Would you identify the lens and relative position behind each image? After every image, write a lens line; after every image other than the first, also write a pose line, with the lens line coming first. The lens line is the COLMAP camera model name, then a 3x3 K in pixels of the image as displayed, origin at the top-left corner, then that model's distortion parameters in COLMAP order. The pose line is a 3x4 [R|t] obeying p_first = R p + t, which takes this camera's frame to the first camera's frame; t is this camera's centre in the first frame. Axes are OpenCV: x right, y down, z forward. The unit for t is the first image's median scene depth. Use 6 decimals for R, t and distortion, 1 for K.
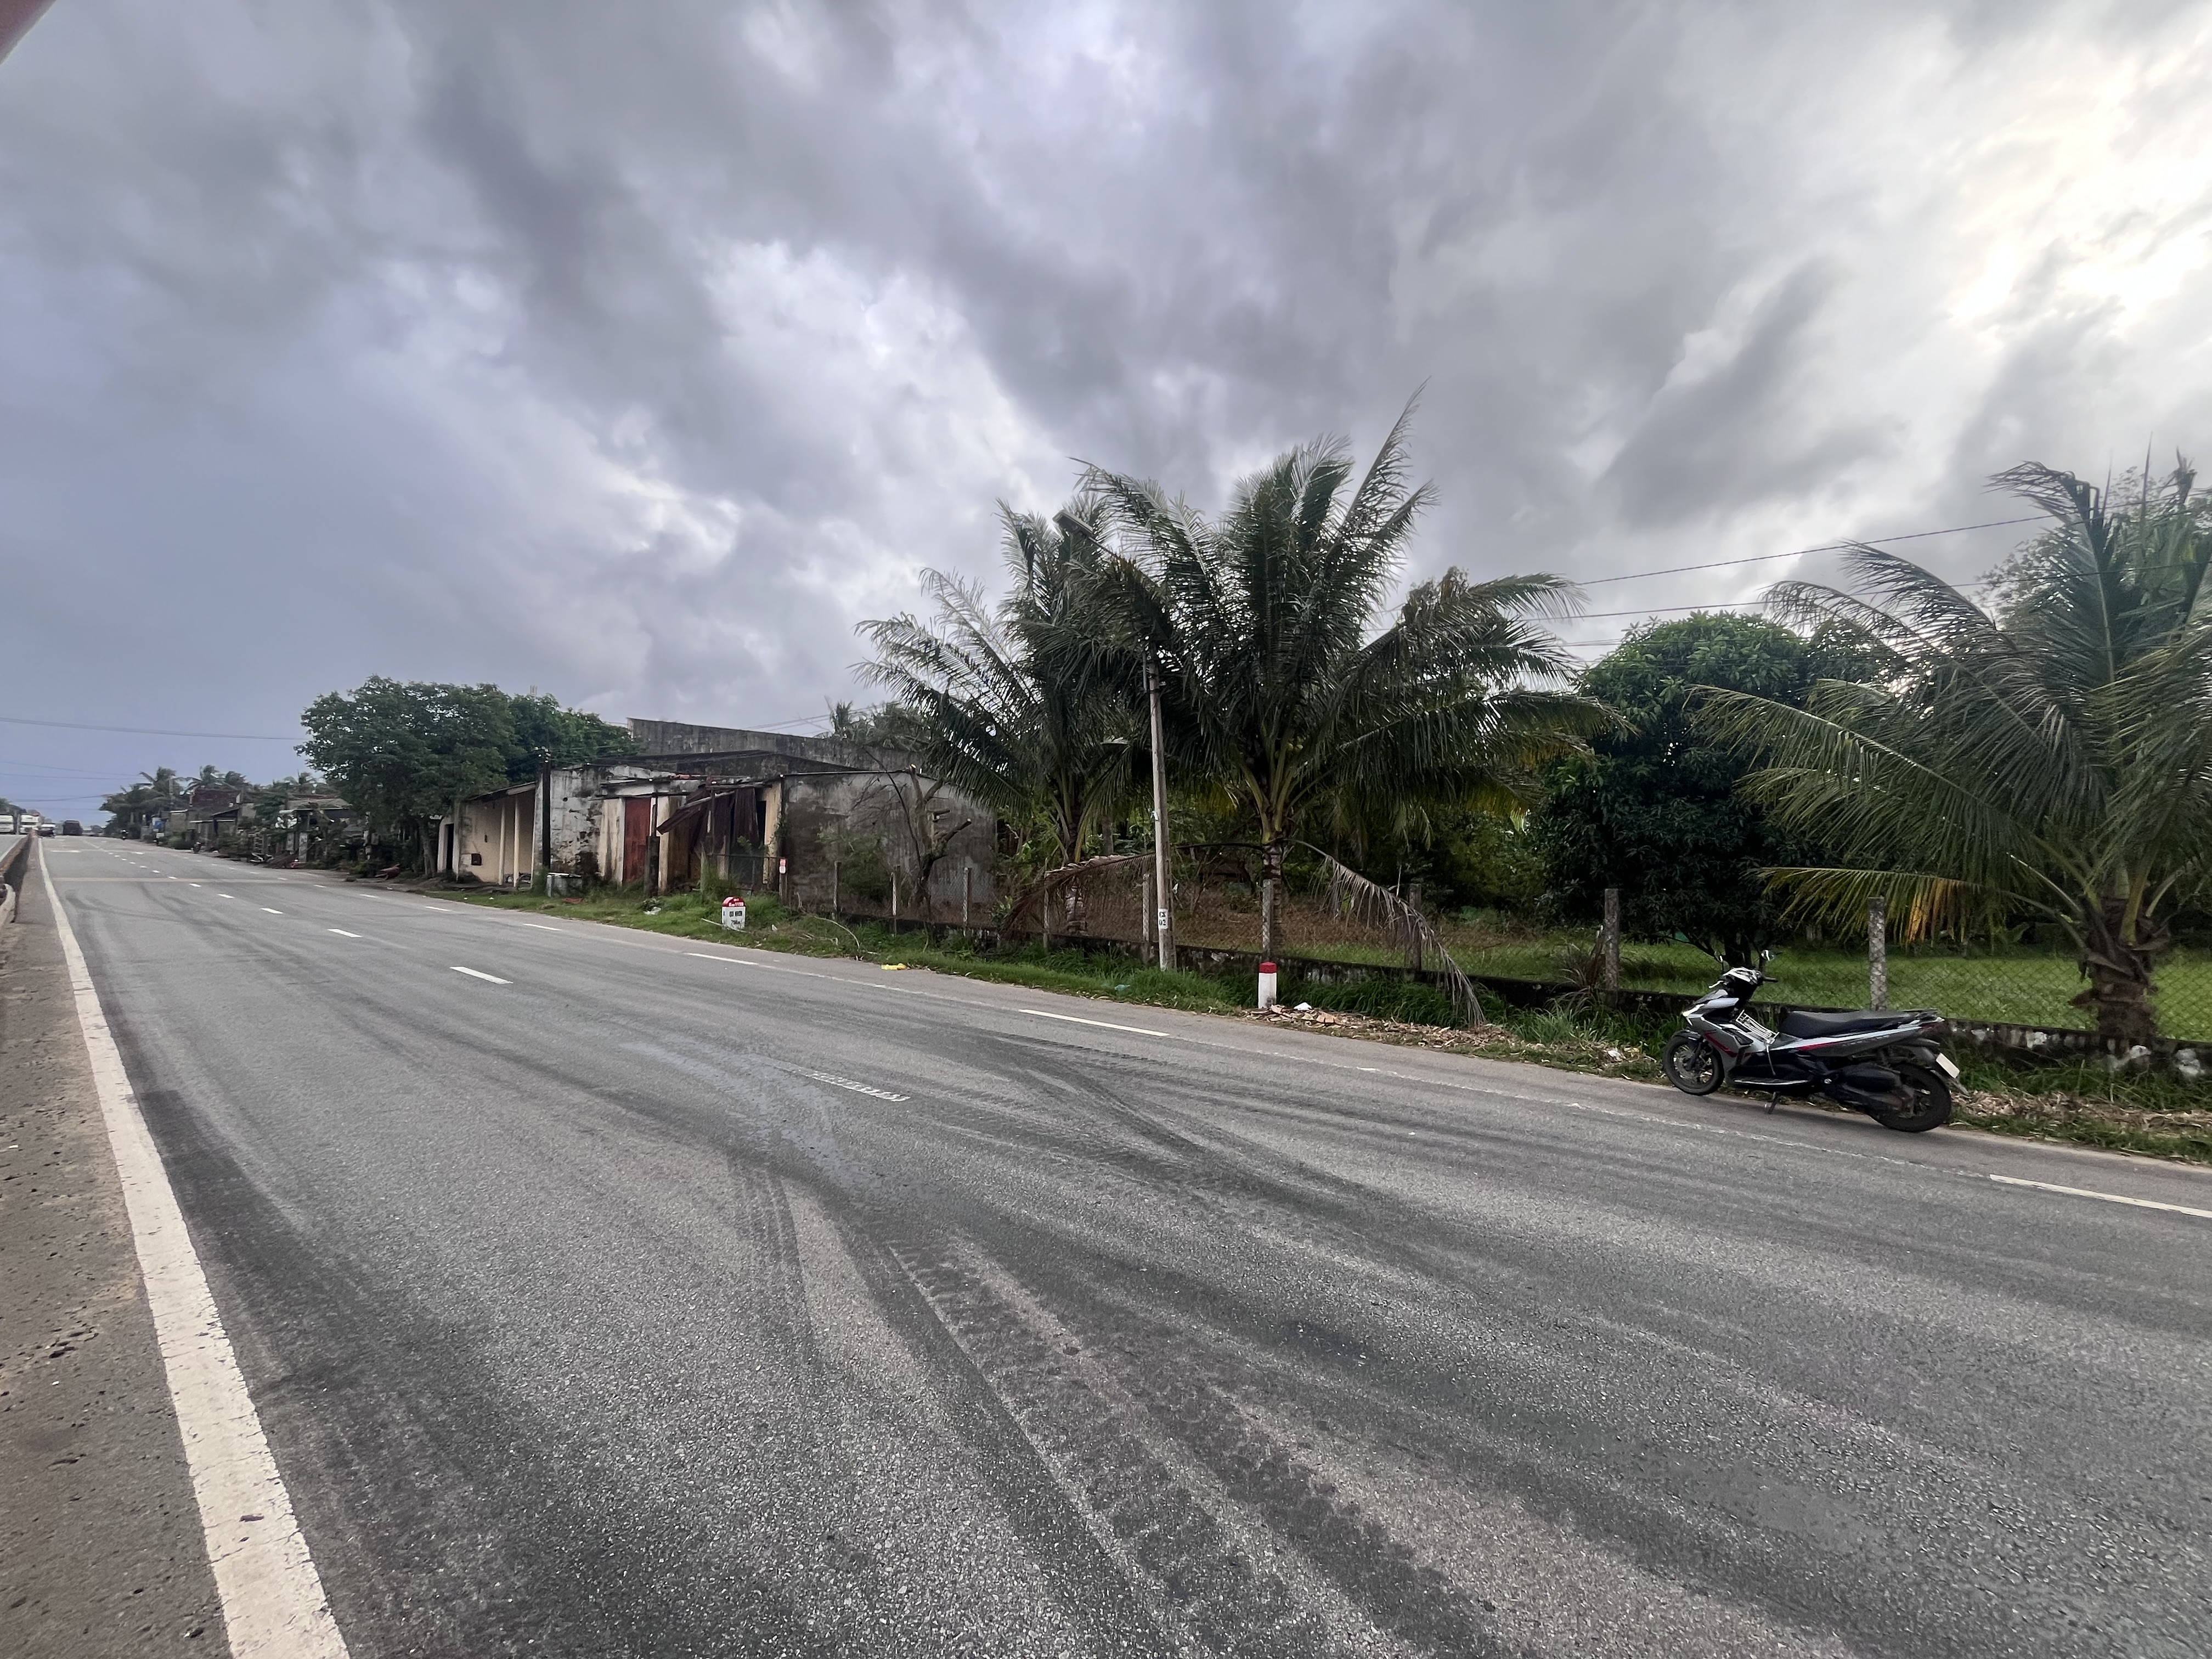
lens RADIAL K [[926.5, 0, 1140.5], [0, 926.5, 801.9], [0, 0, 1]] dist [0.000187, -0.000244]
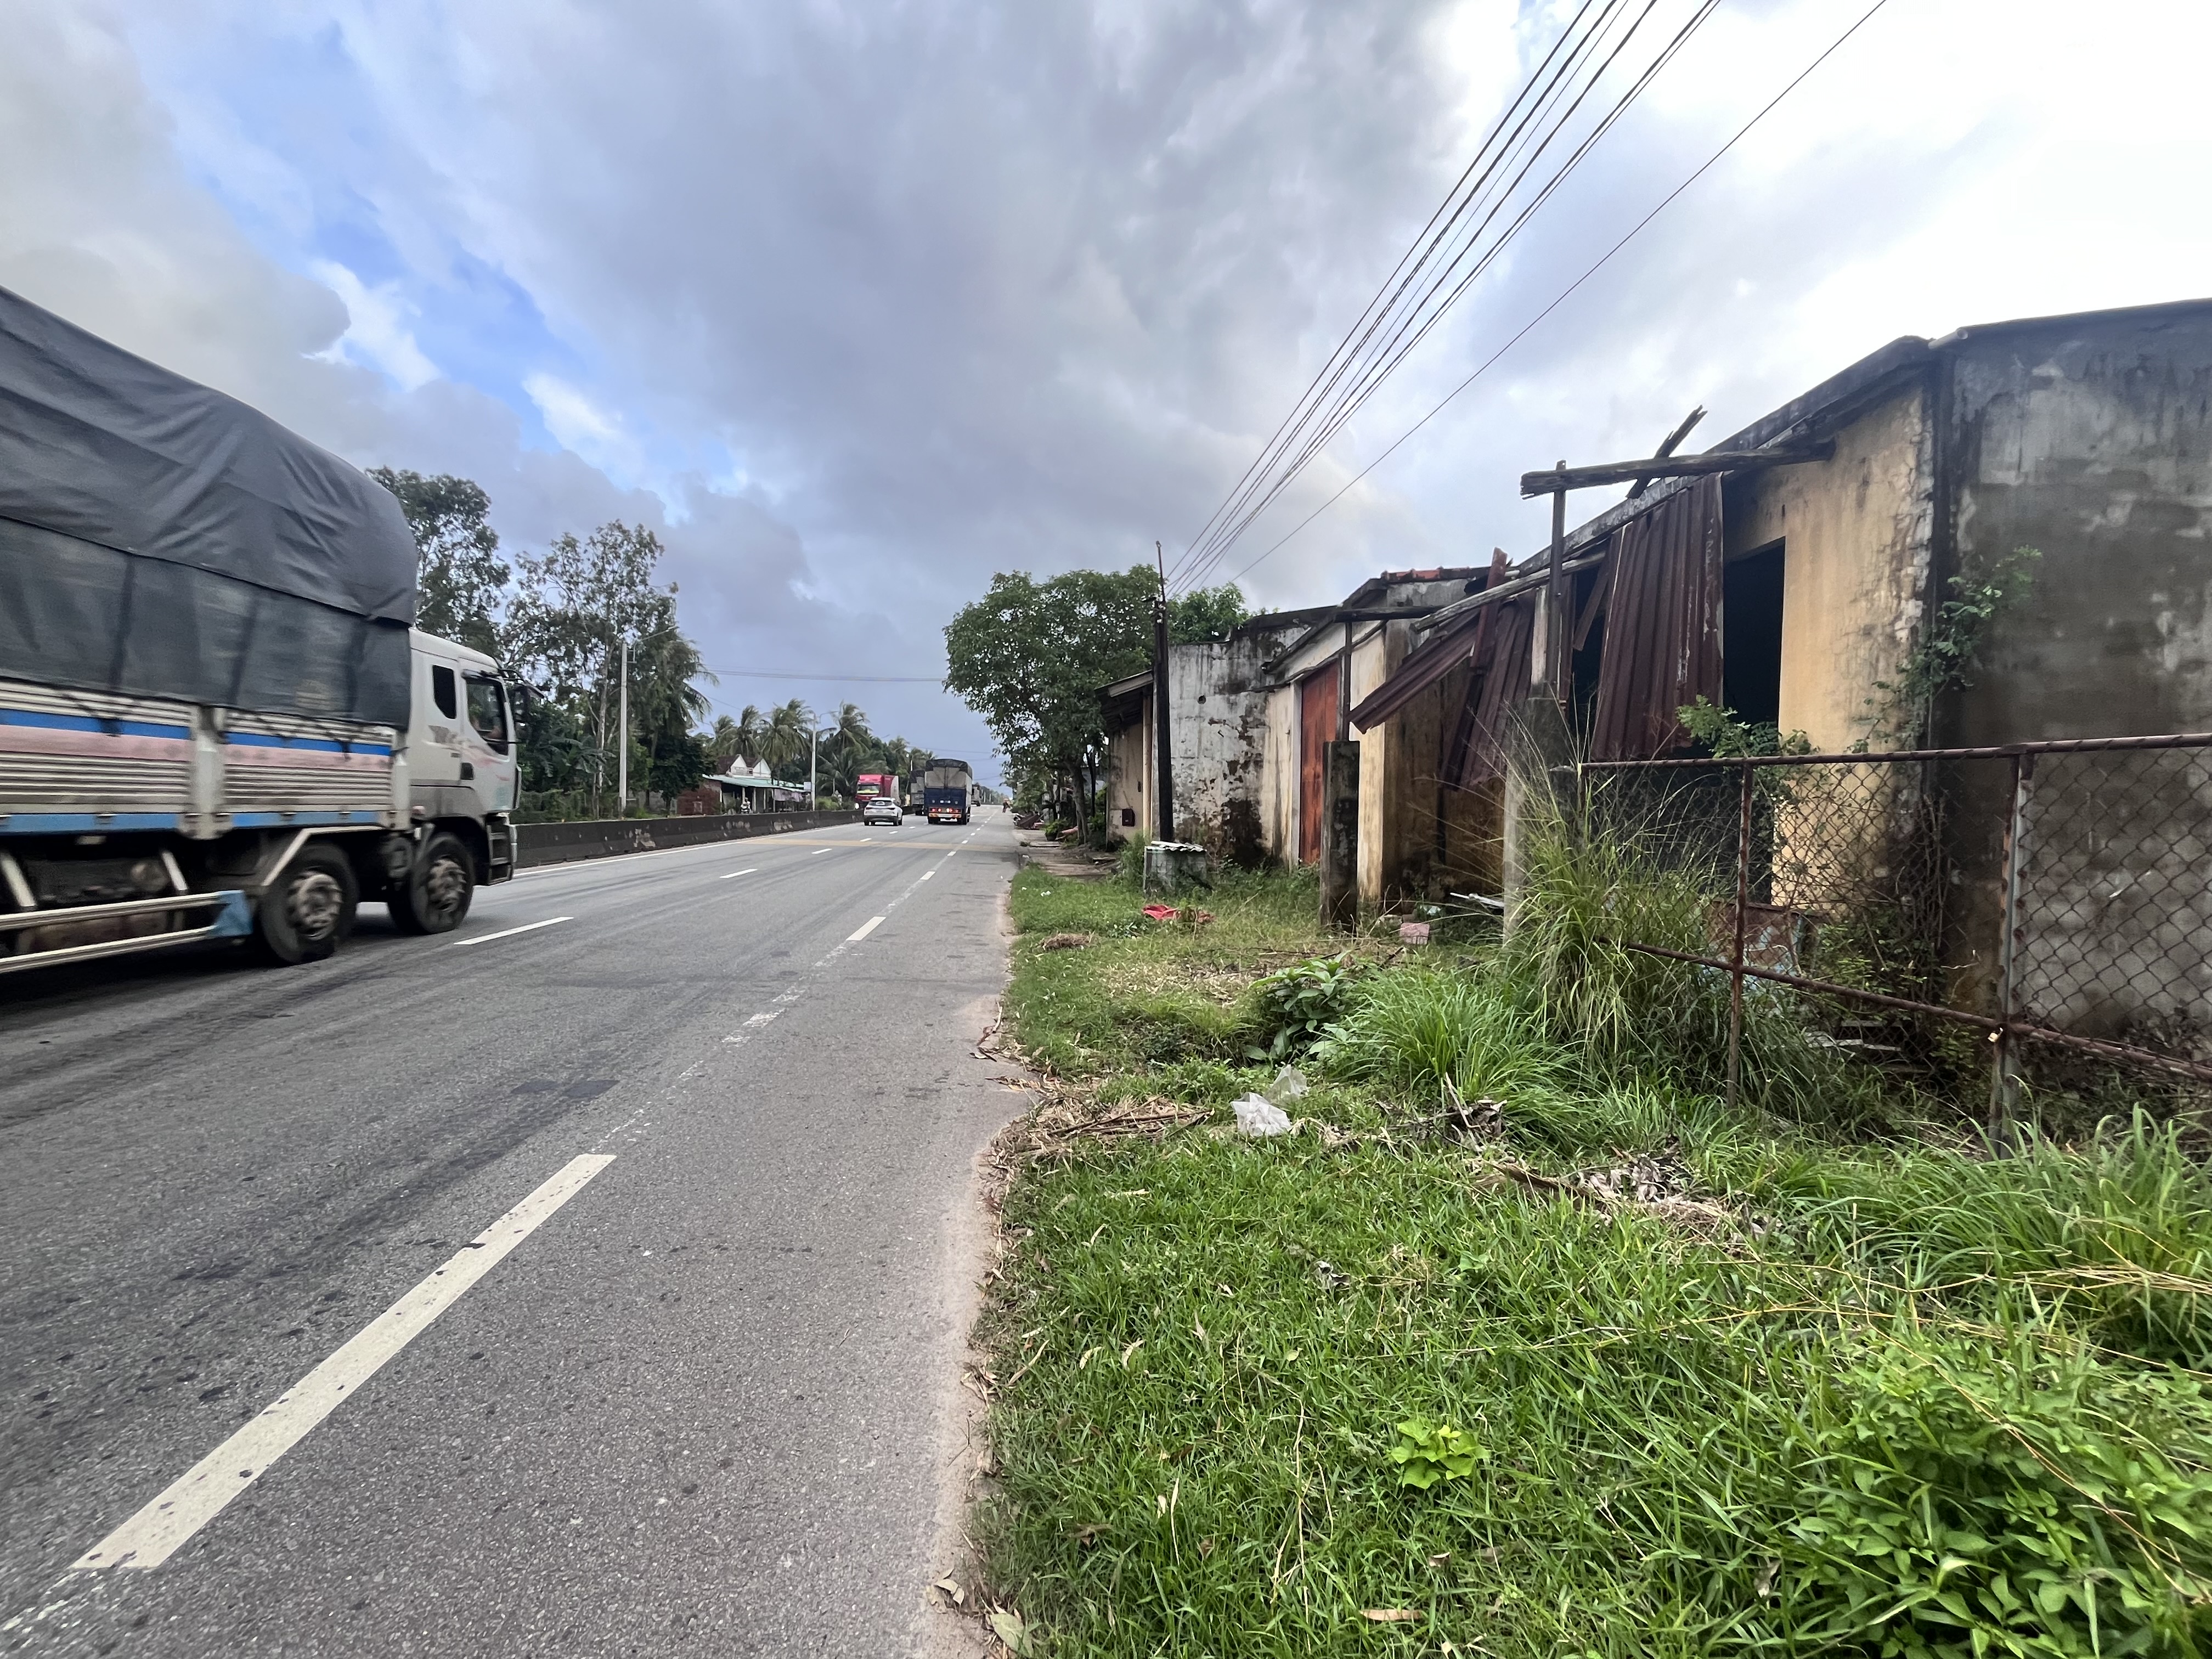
lens RADIAL K [[906.9, 0, 1102.1], [0, 906.9, 818.2], [0, 0, 1]] dist [-0.000980, -0.000470]
pose [[0.707426, -0.001099, -0.706787, -0.275880], [0.038866, 0.998546, 0.037349, 0.038861], [0.705718, -0.053891, 0.706440, 0.546967]]
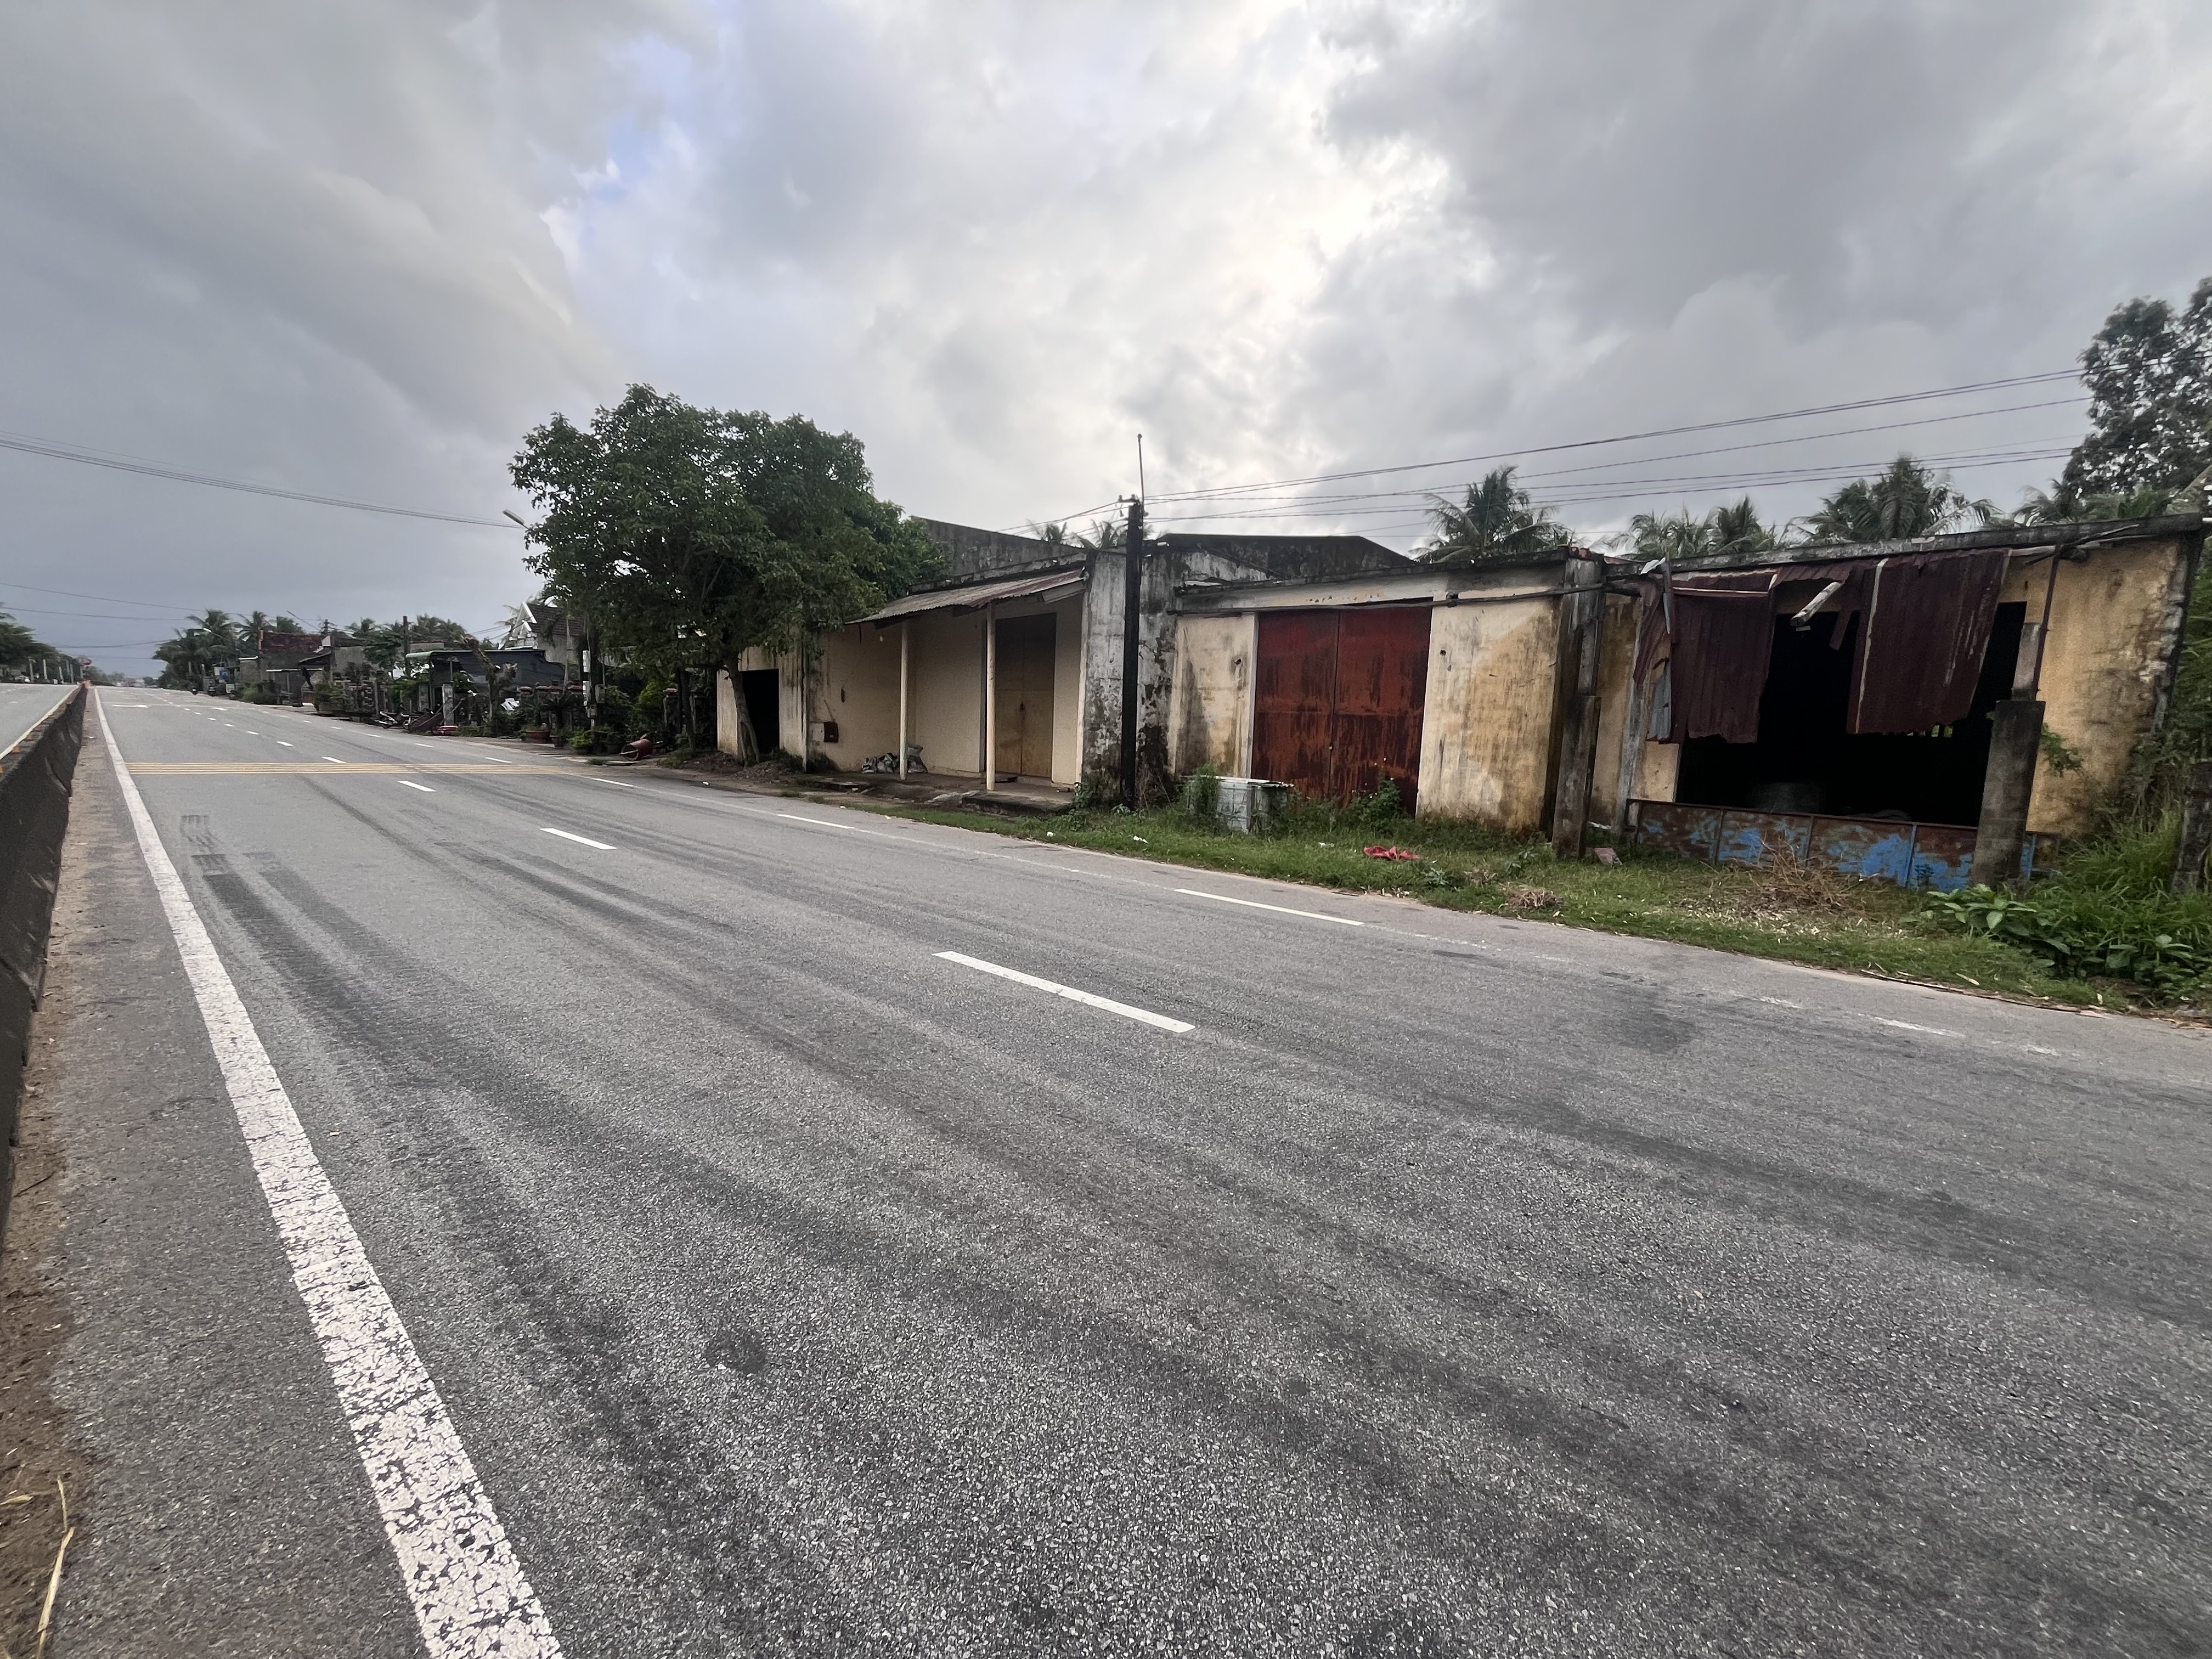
lens RADIAL K [[906.9, 0, 1102.1], [0, 906.9, 818.2], [0, 0, 1]] dist [-0.000980, -0.000470]
pose [[0.999229, 0.015817, -0.035924, -0.560022], [-0.009582, 0.985818, 0.167543, 0.019880], [0.038065, -0.167069, 0.985210, 0.471754]]
